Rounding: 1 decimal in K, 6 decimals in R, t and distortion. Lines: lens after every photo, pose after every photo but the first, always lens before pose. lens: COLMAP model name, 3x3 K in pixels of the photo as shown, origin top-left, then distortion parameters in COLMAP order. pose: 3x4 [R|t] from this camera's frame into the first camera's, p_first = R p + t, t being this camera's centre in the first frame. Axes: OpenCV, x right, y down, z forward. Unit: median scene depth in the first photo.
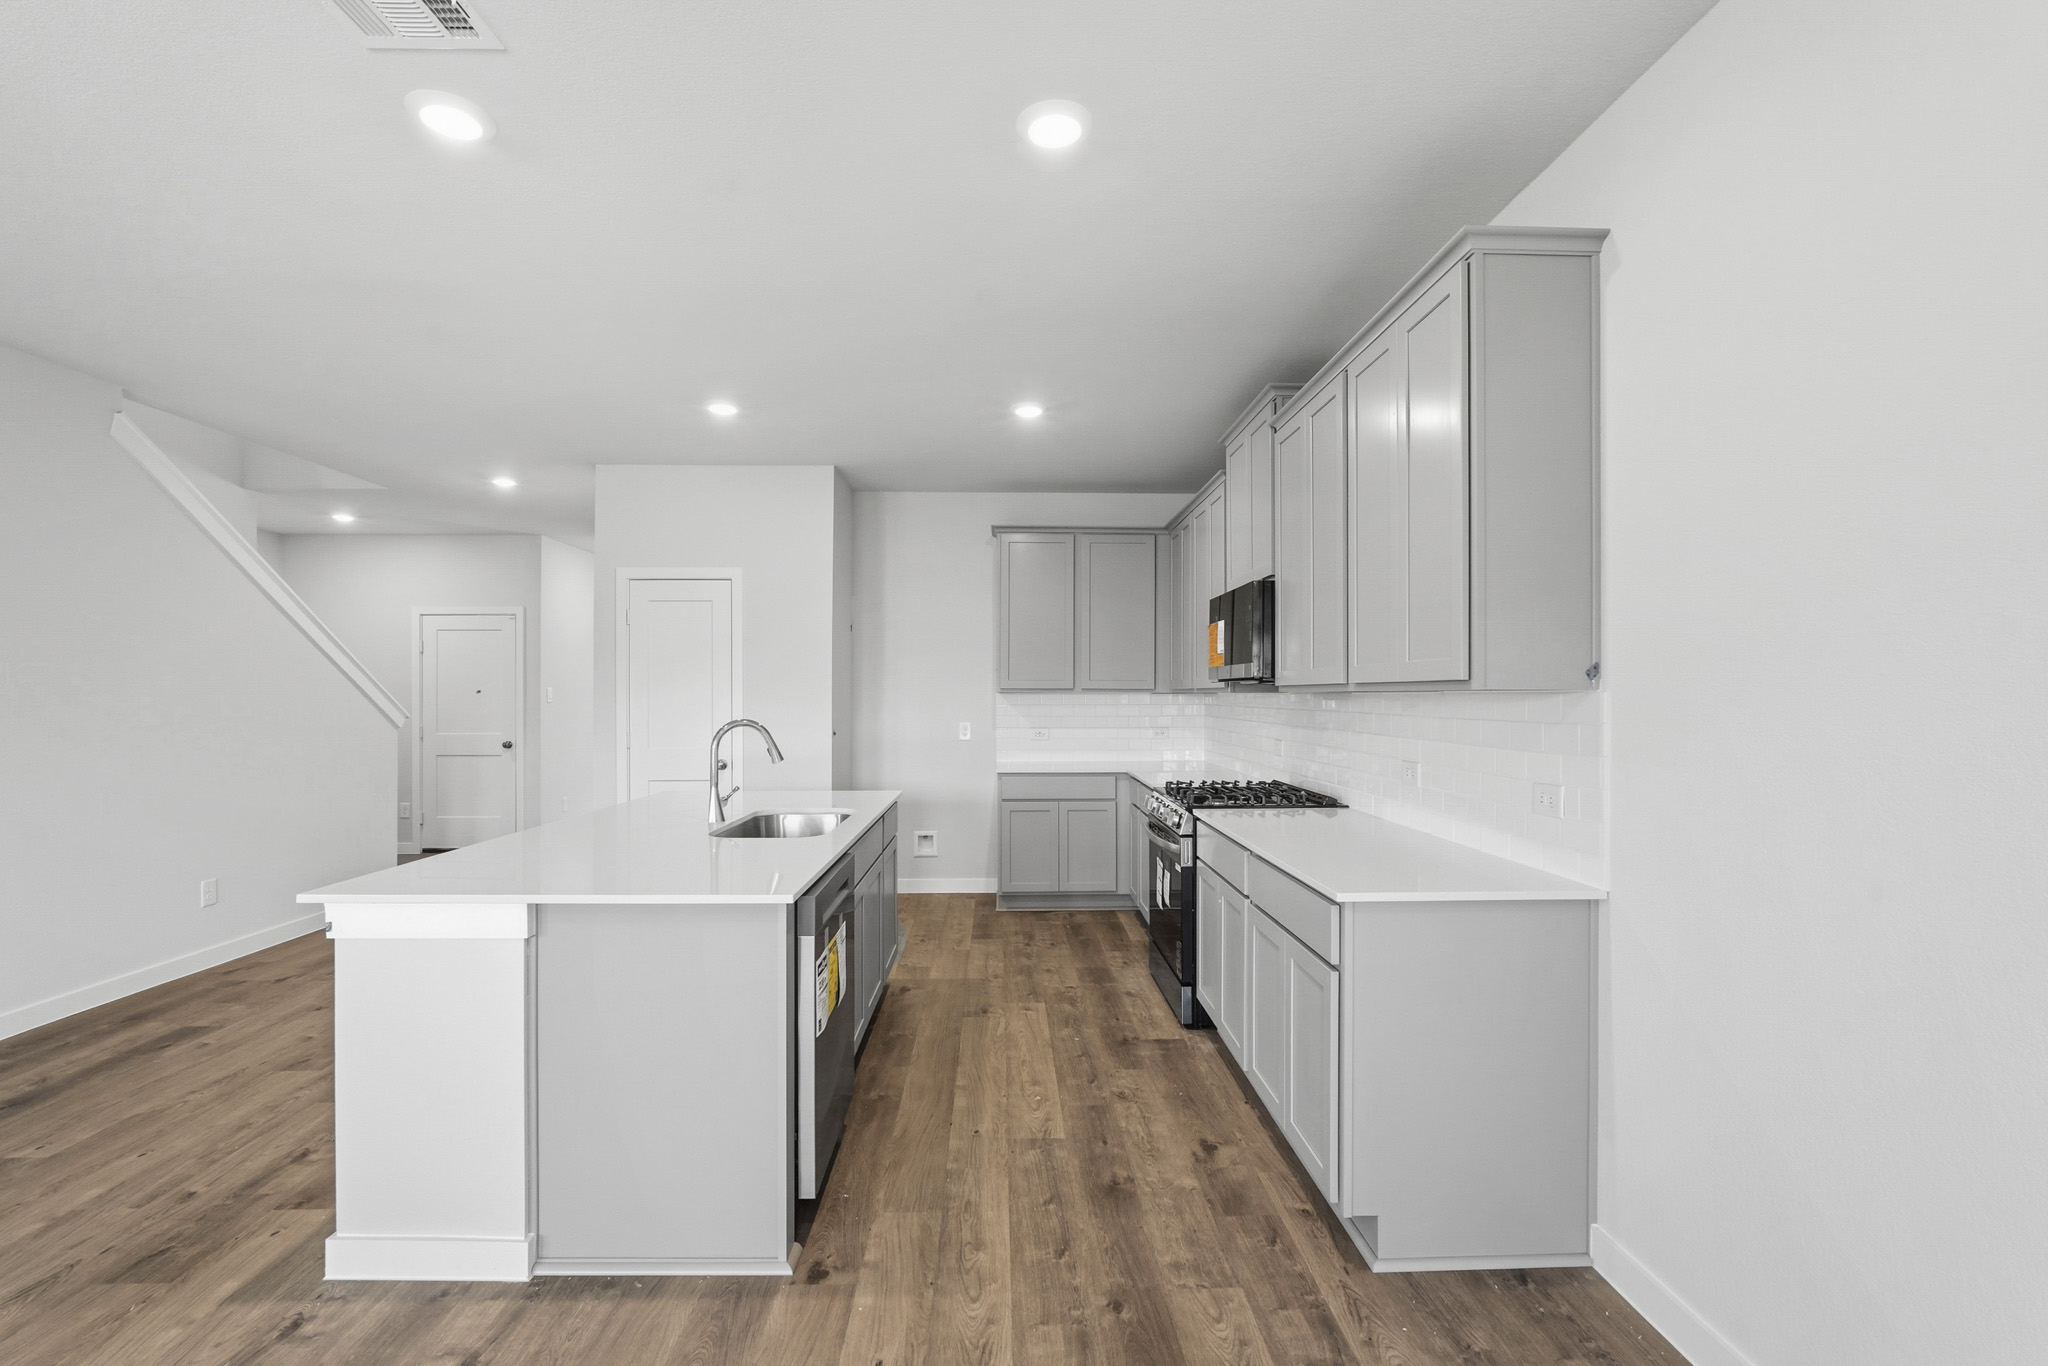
lens RADIAL K [[905.1, 0, 1021.1], [0, 905.1, 689.3], [0, 0, 1]] dist [-0.001742, -0.000106]
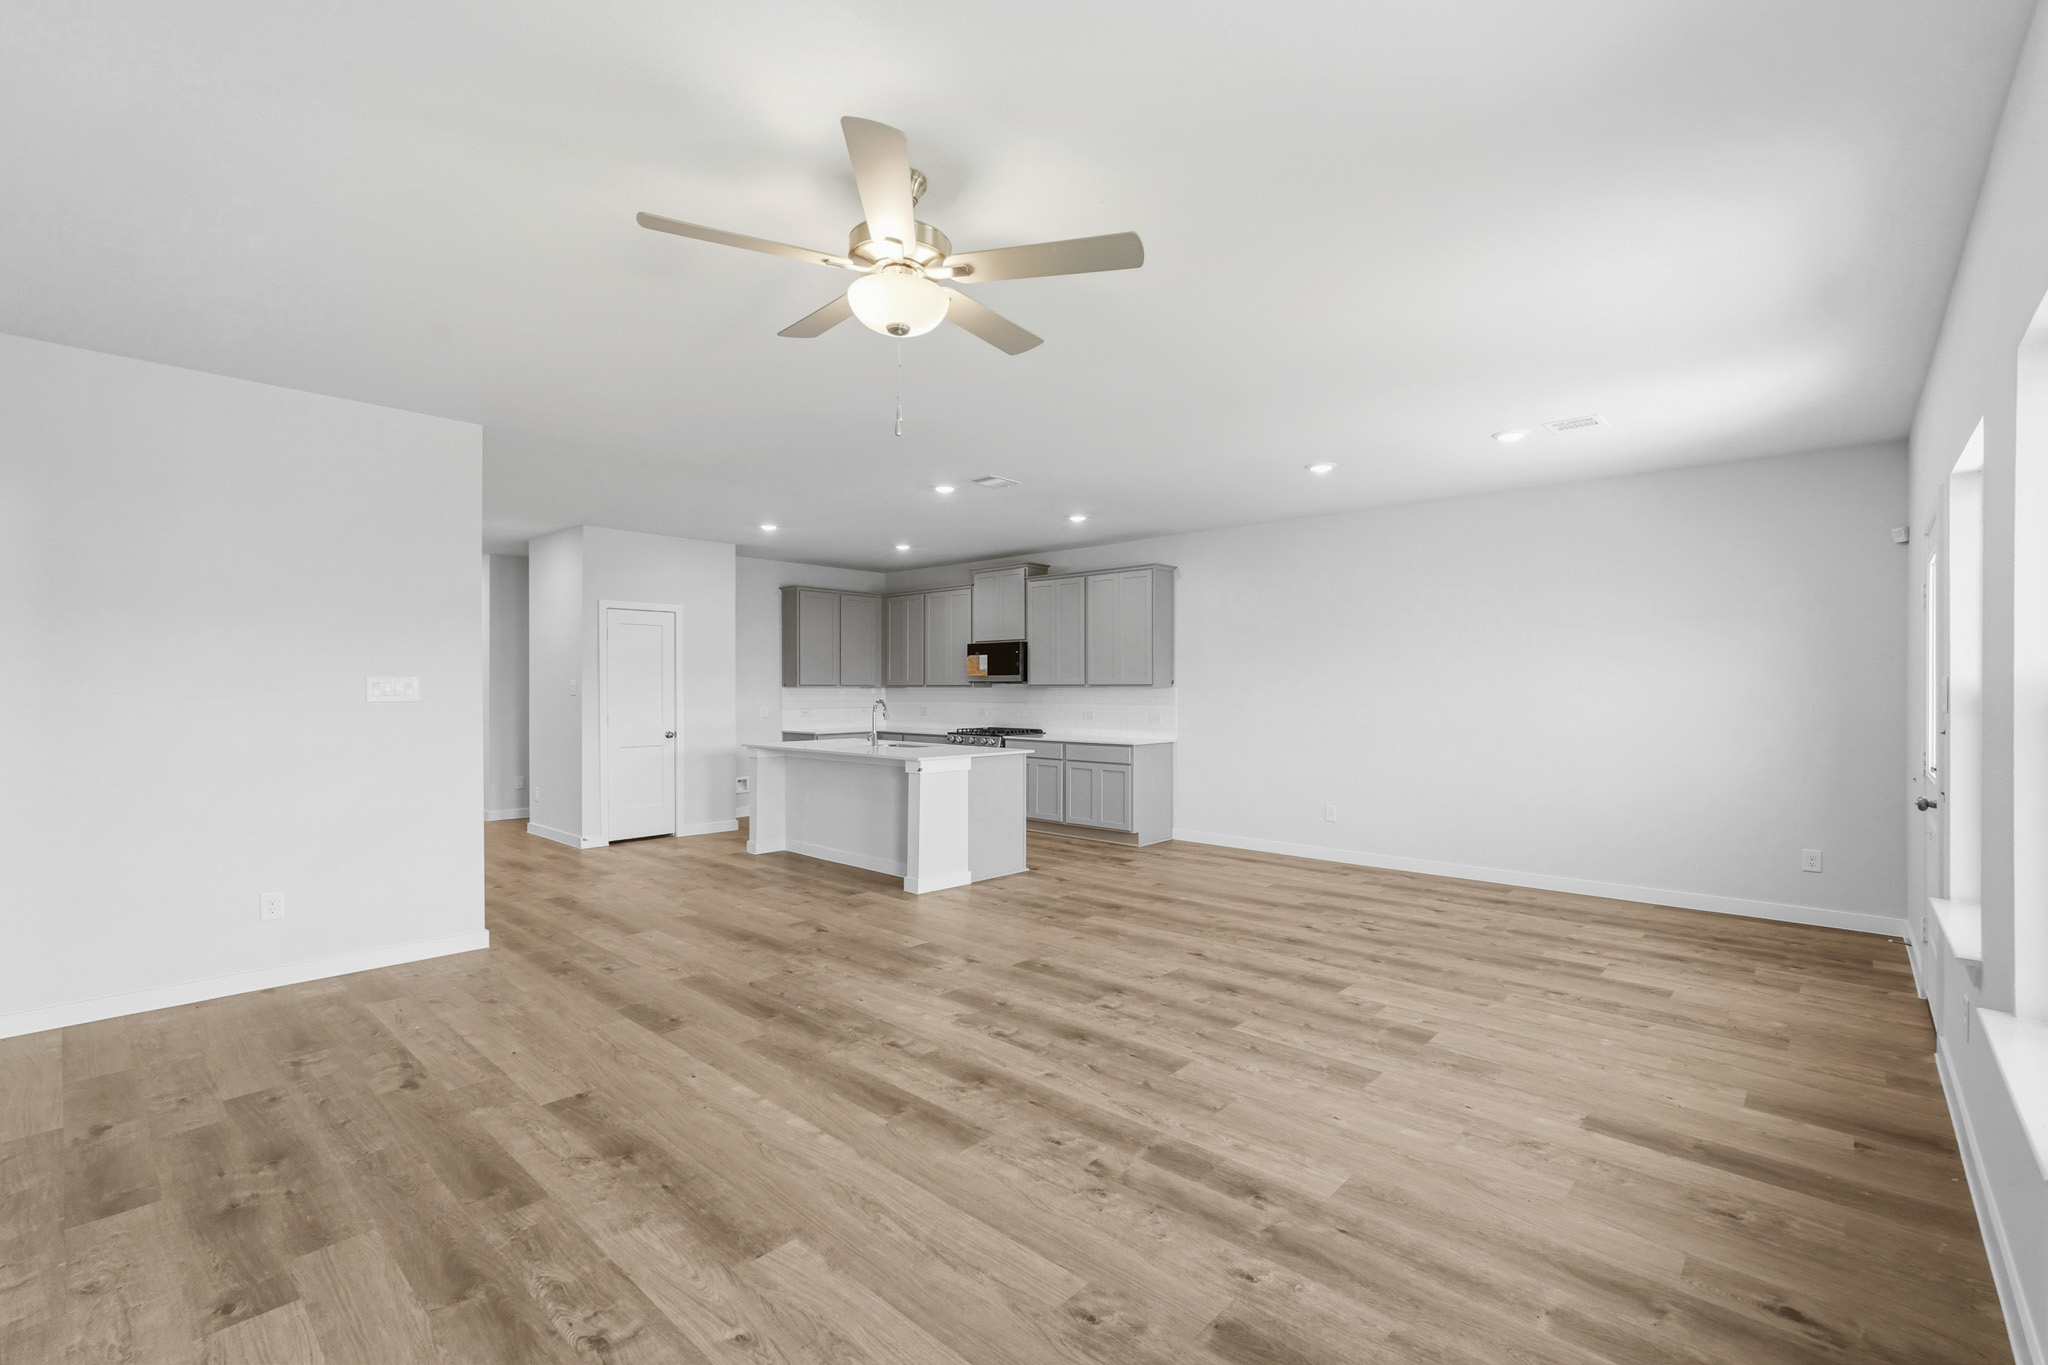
lens RADIAL K [[905.1, 0, 1021.1], [0, 905.1, 688.8], [0, 0, 1]] dist [-0.001742, -0.000106]
pose [[0.701799, -0.000513, 0.712374, -1.284513], [-0.003488, 0.999985, 0.004157, -0.003029], [-0.712366, -0.005402, 0.701787, -0.617110]]
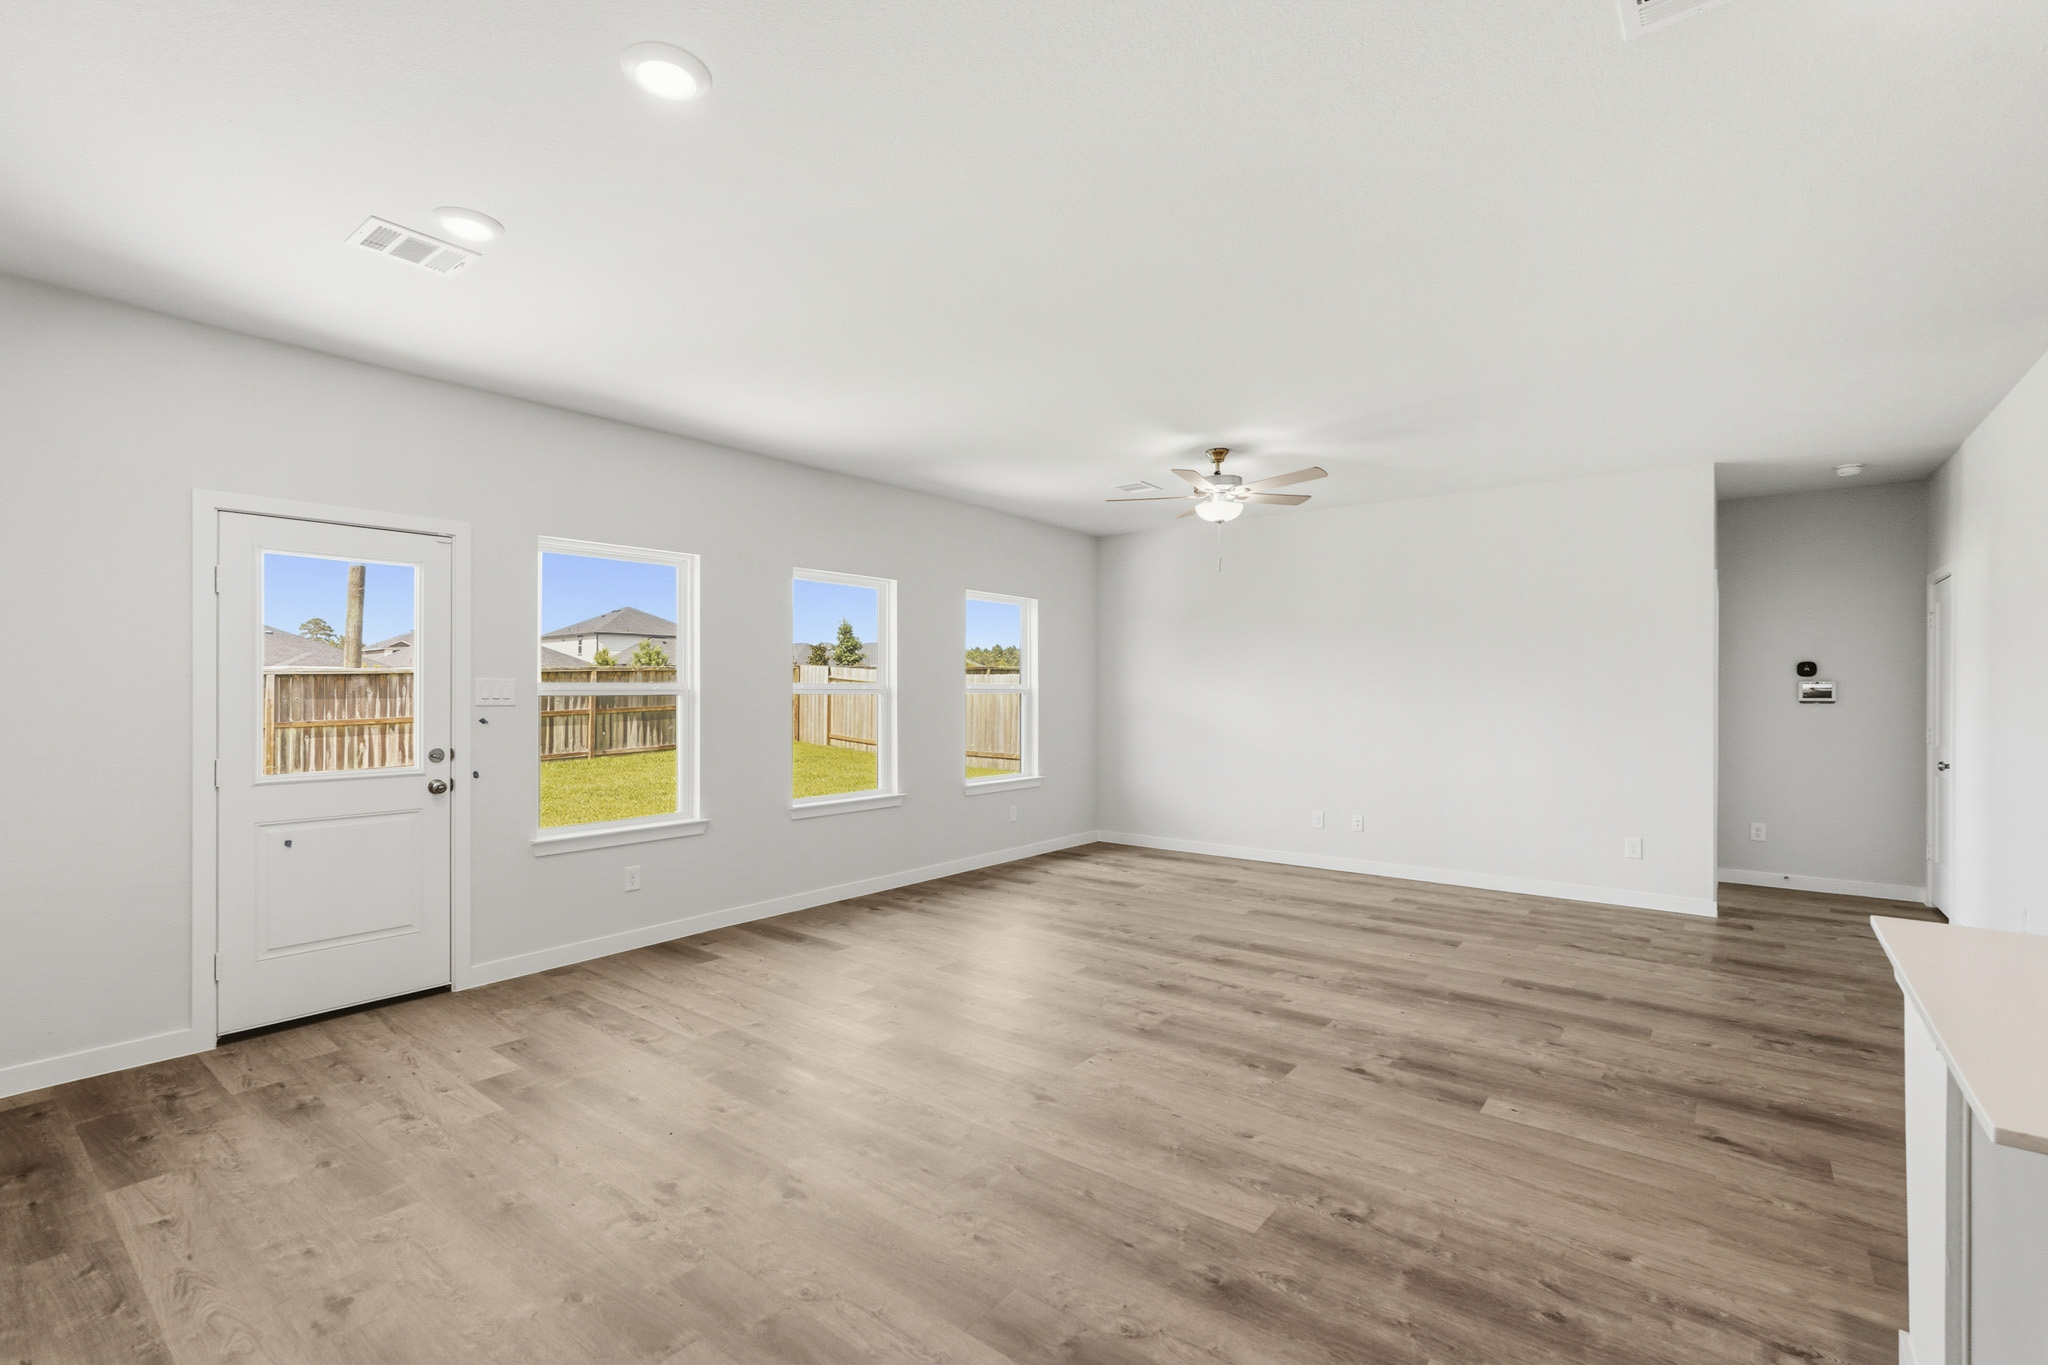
lens RADIAL K [[905.1, 0, 1021.1], [0, 905.1, 688.8], [0, 0, 1]] dist [-0.001742, -0.000106]
pose [[-0.645486, -0.003923, -0.763762, 0.216364], [-0.000926, 0.999990, -0.004354, 0.002946], [0.763772, -0.002104, -0.645483, 0.455920]]
